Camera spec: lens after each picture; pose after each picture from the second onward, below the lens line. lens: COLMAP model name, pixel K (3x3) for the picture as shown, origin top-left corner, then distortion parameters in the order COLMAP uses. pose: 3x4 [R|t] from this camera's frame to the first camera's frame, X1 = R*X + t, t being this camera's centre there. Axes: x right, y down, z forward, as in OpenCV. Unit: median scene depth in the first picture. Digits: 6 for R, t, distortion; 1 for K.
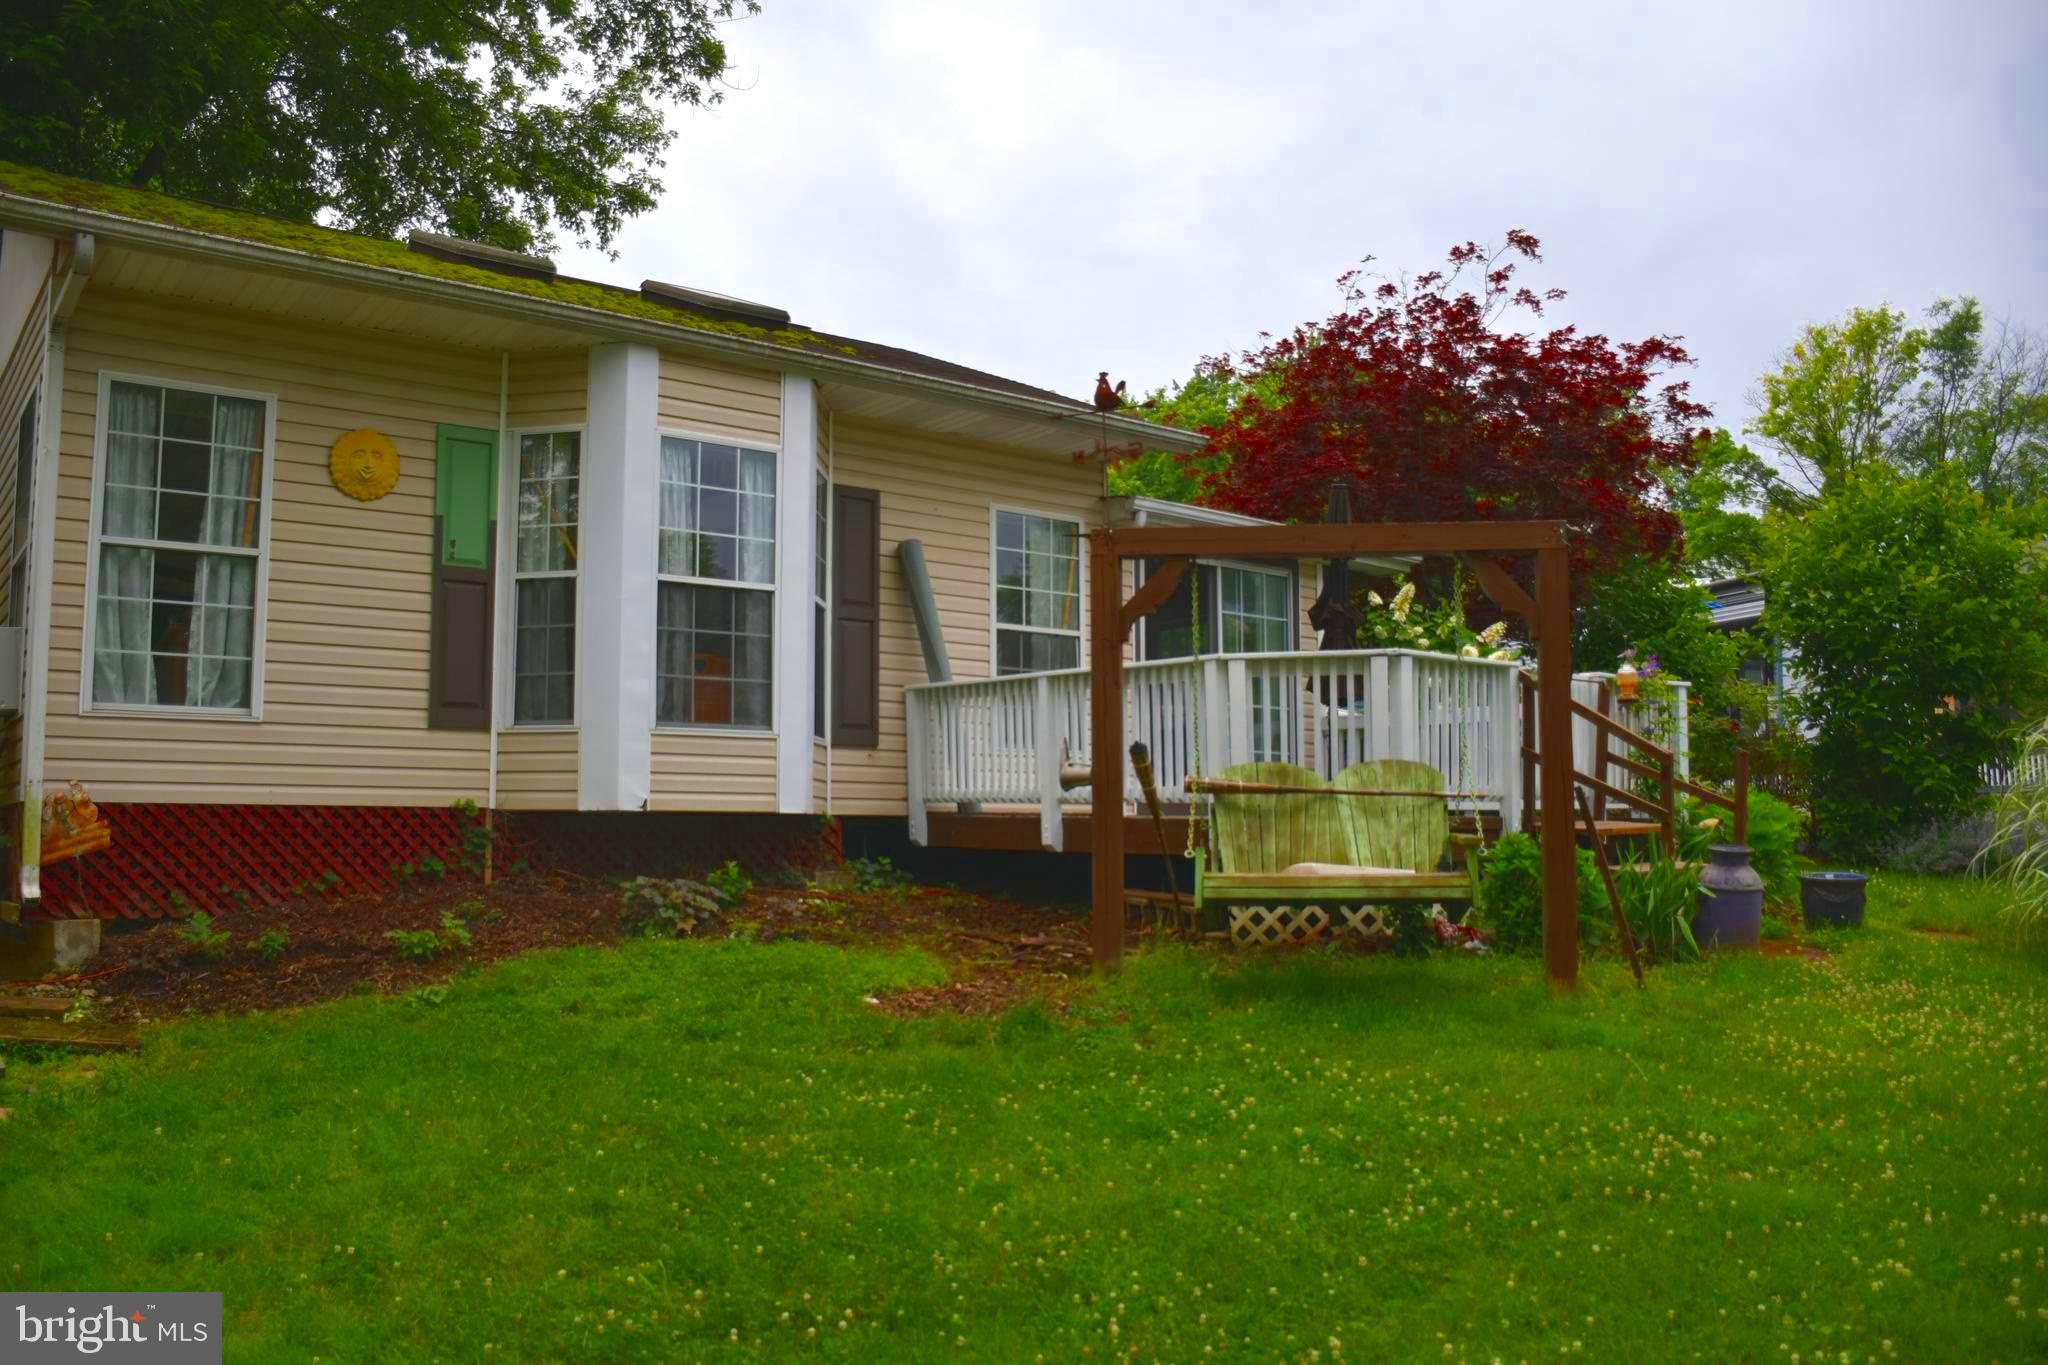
lens RADIAL K [[1592.6, 0, 1019.2], [0, 1592.6, 684.5], [0, 0, 1]] dist [-0.147668, 0.095336]
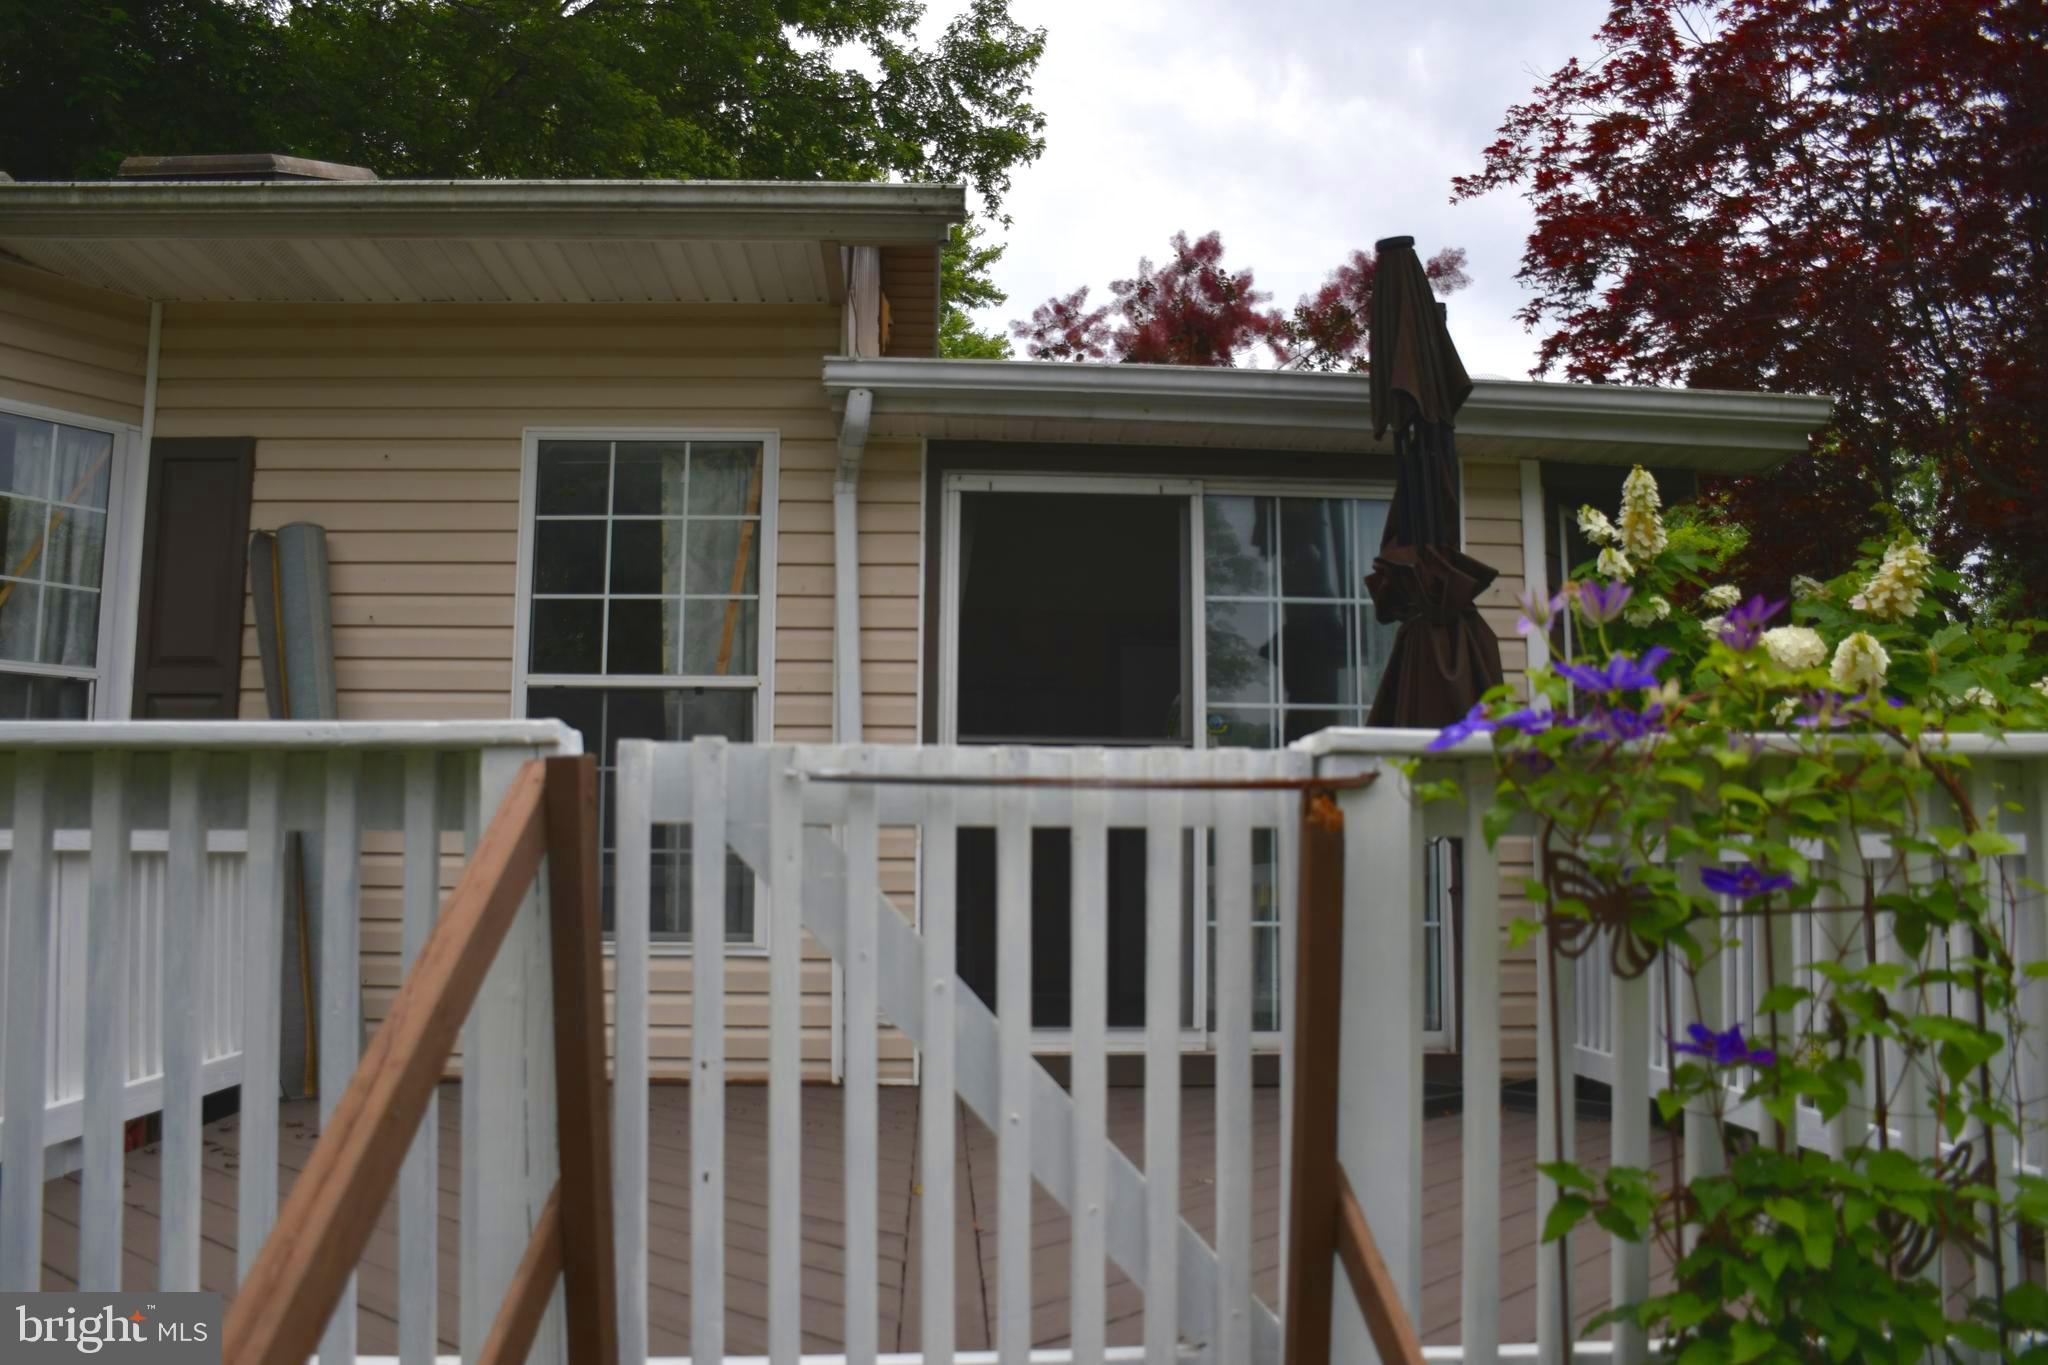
lens RADIAL K [[1592.6, 0, 1009.7], [0, 1592.6, 691.4], [0, 0, 1]] dist [-0.147668, 0.095336]
pose [[0.823697, -0.065971, -0.563180, 0.474340], [0.053953, 0.997821, -0.037975, -0.010580], [0.564458, 0.000895, 0.825461, 0.895892]]
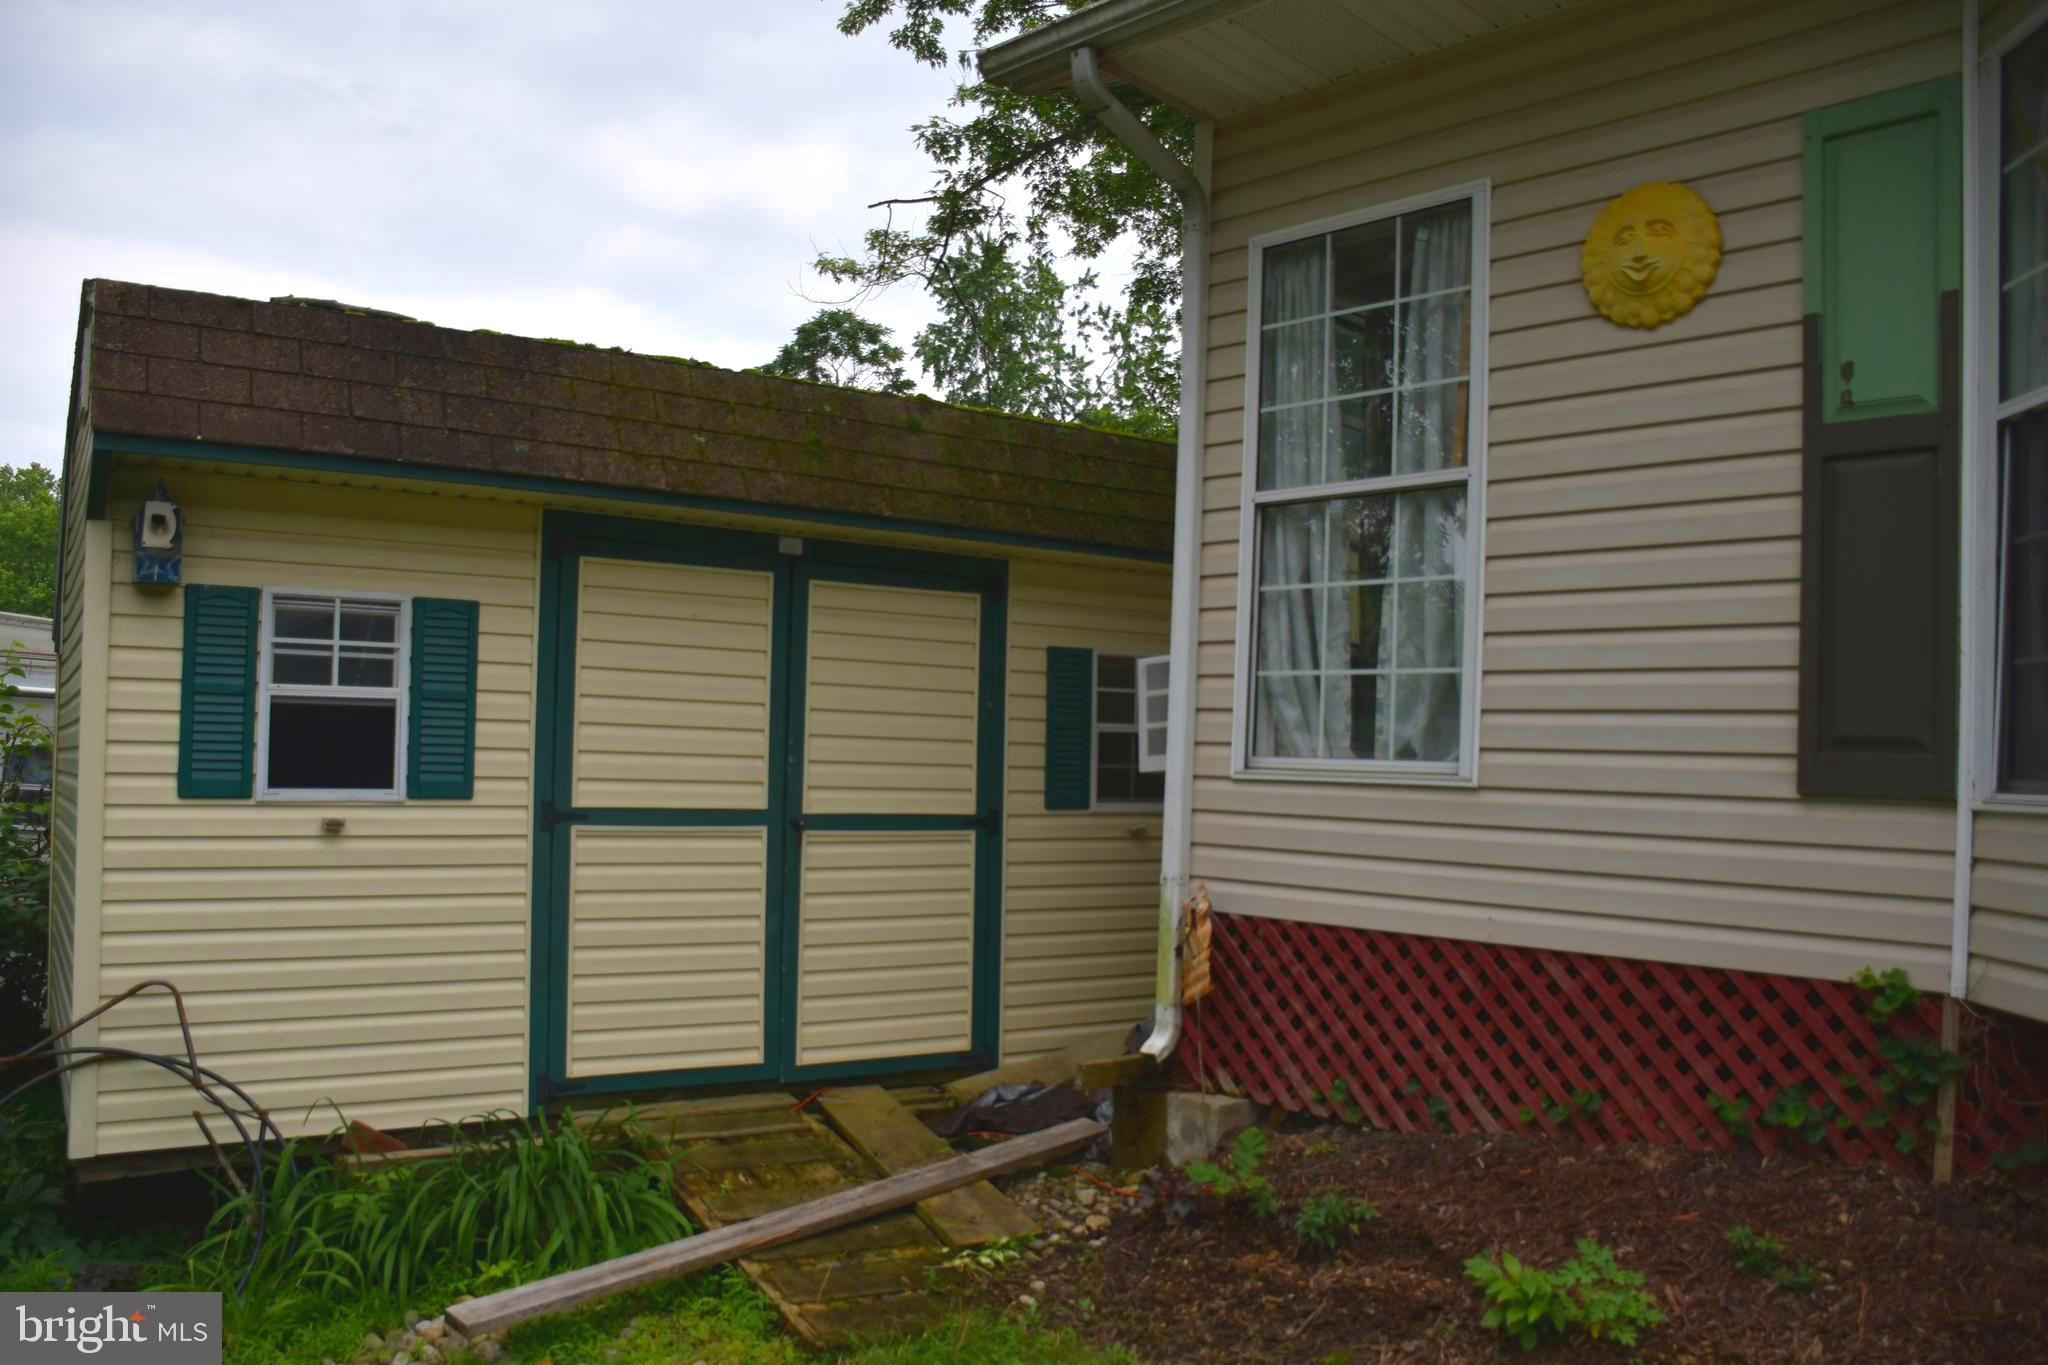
lens RADIAL K [[1592.6, 0, 992.0], [0, 1592.6, 706.2], [0, 0, 1]] dist [-0.147668, 0.095336]
pose [[0.090793, -0.025261, -0.995549, 0.035372], [0.054227, 0.998321, -0.020386, -0.001643], [0.994392, -0.052135, 0.092010, 0.732370]]
